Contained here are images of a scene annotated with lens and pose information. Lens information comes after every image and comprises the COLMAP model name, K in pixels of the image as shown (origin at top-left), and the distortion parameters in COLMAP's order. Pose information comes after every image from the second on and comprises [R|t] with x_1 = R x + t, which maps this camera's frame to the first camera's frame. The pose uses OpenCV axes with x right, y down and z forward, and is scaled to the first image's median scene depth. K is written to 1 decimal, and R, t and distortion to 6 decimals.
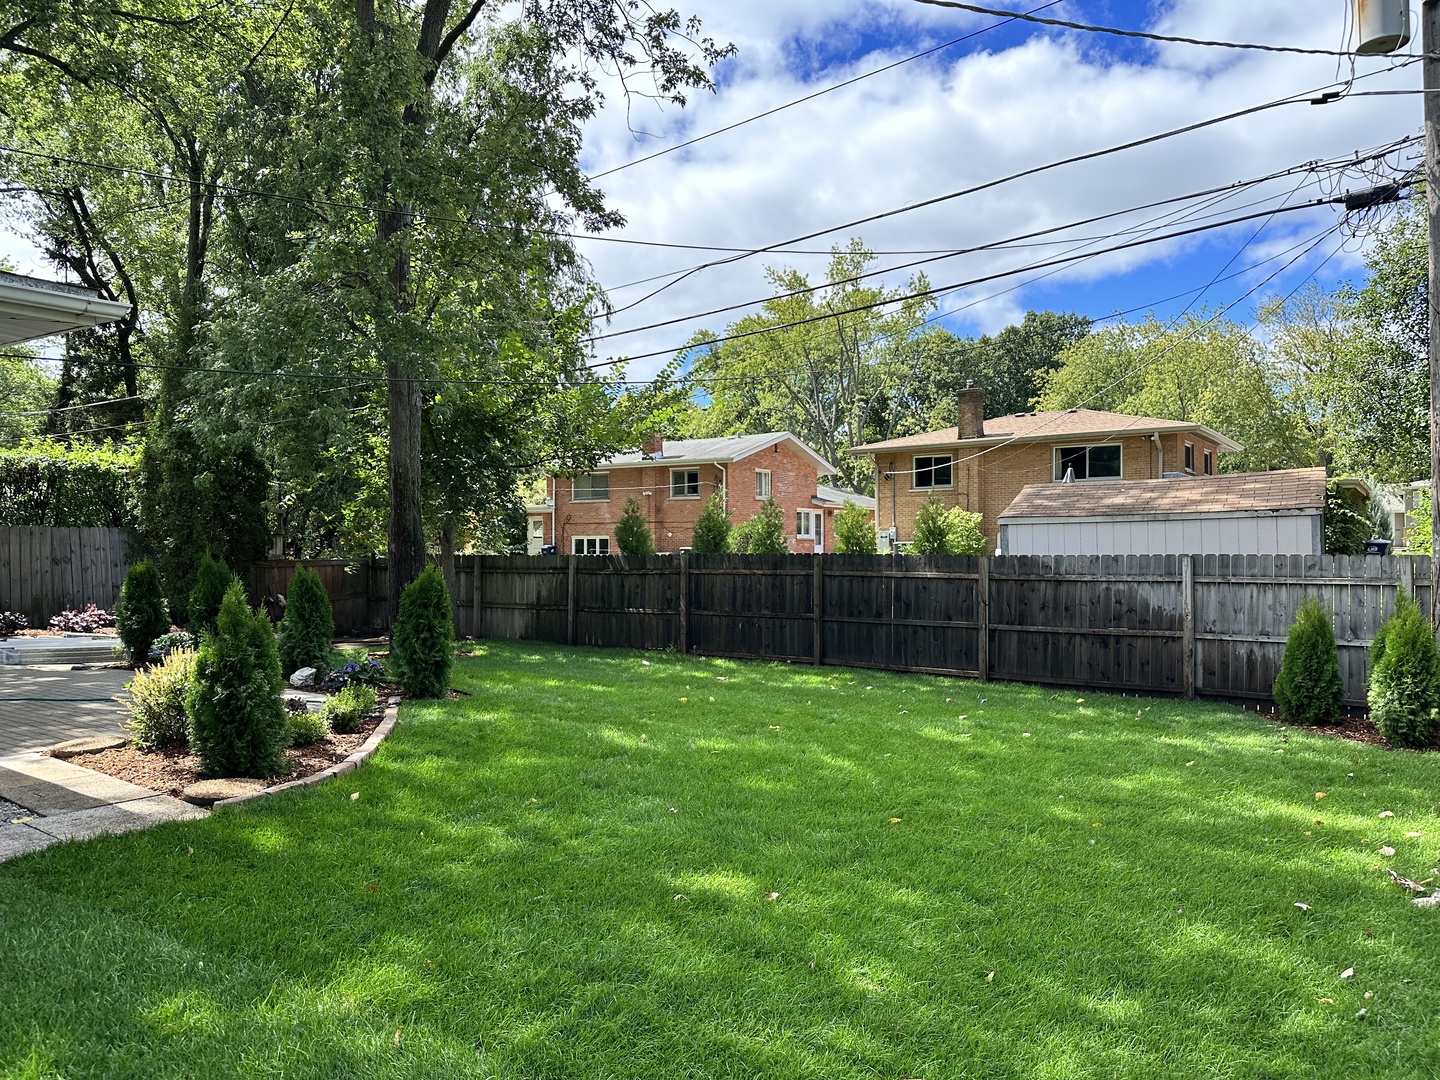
lens RADIAL K [[966.6, 0, 720.0], [0, 966.6, 540.0], [0, 0, 1]] dist [-0.004280, -0.001553]
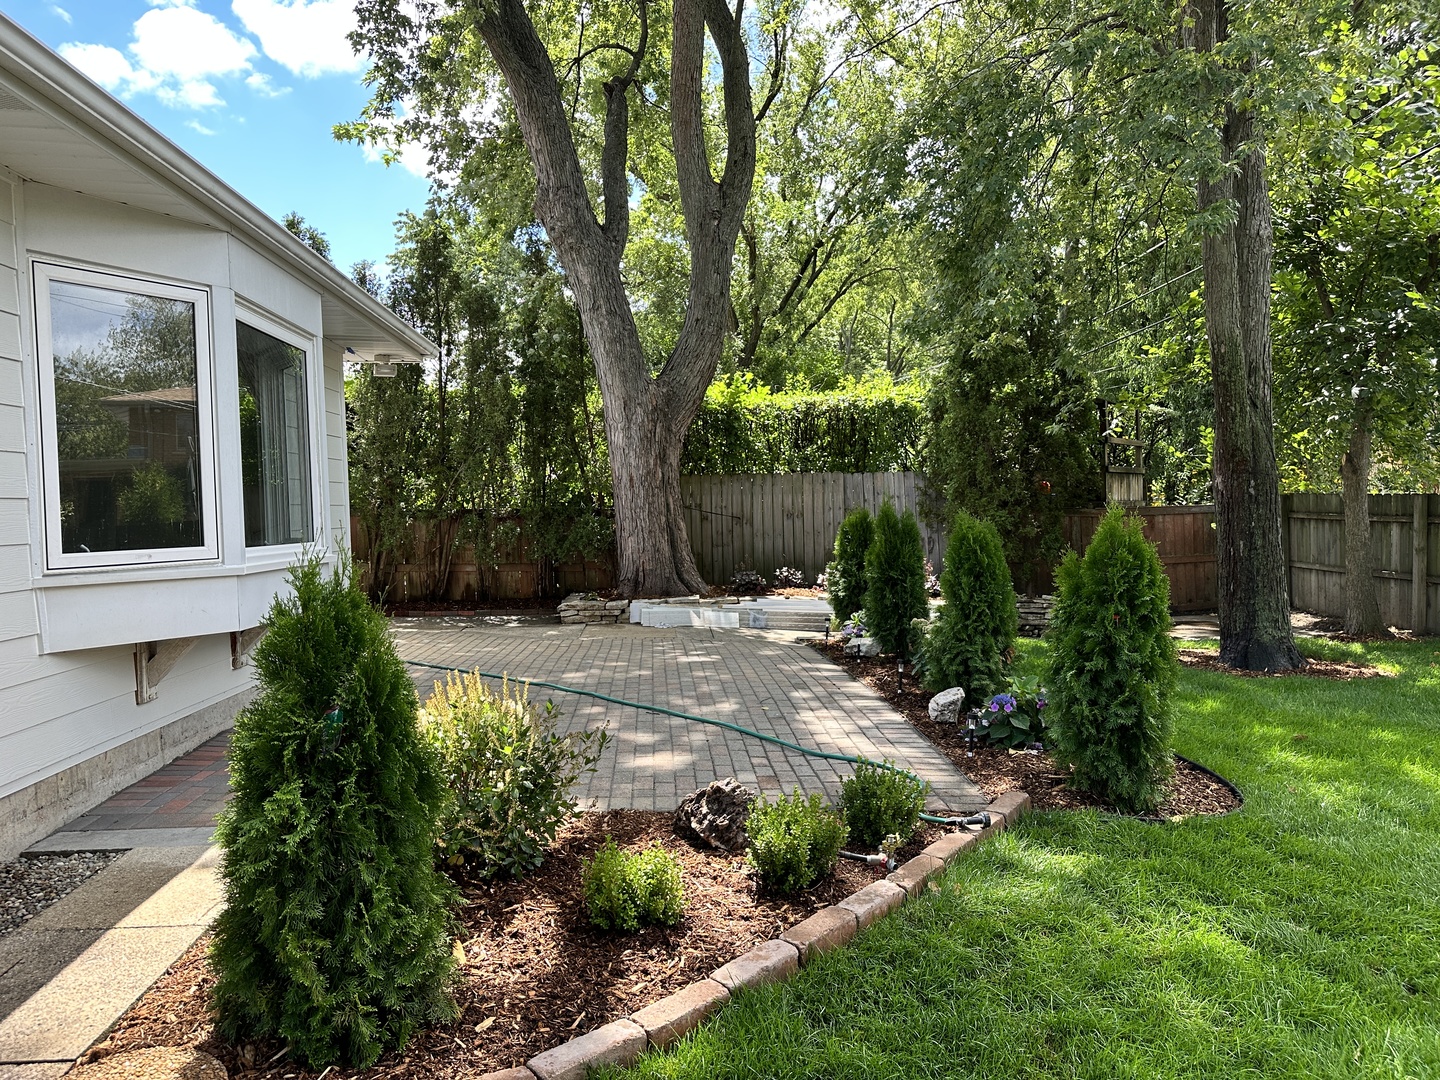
lens RADIAL K [[966.6, 0, 720.0], [0, 966.6, 540.0], [0, 0, 1]] dist [-0.004280, -0.001553]
pose [[0.584808, 0.012793, -0.811071, -0.034126], [0.028066, 0.998958, 0.035993, 0.015052], [0.810686, -0.043813, 0.583839, 0.444670]]
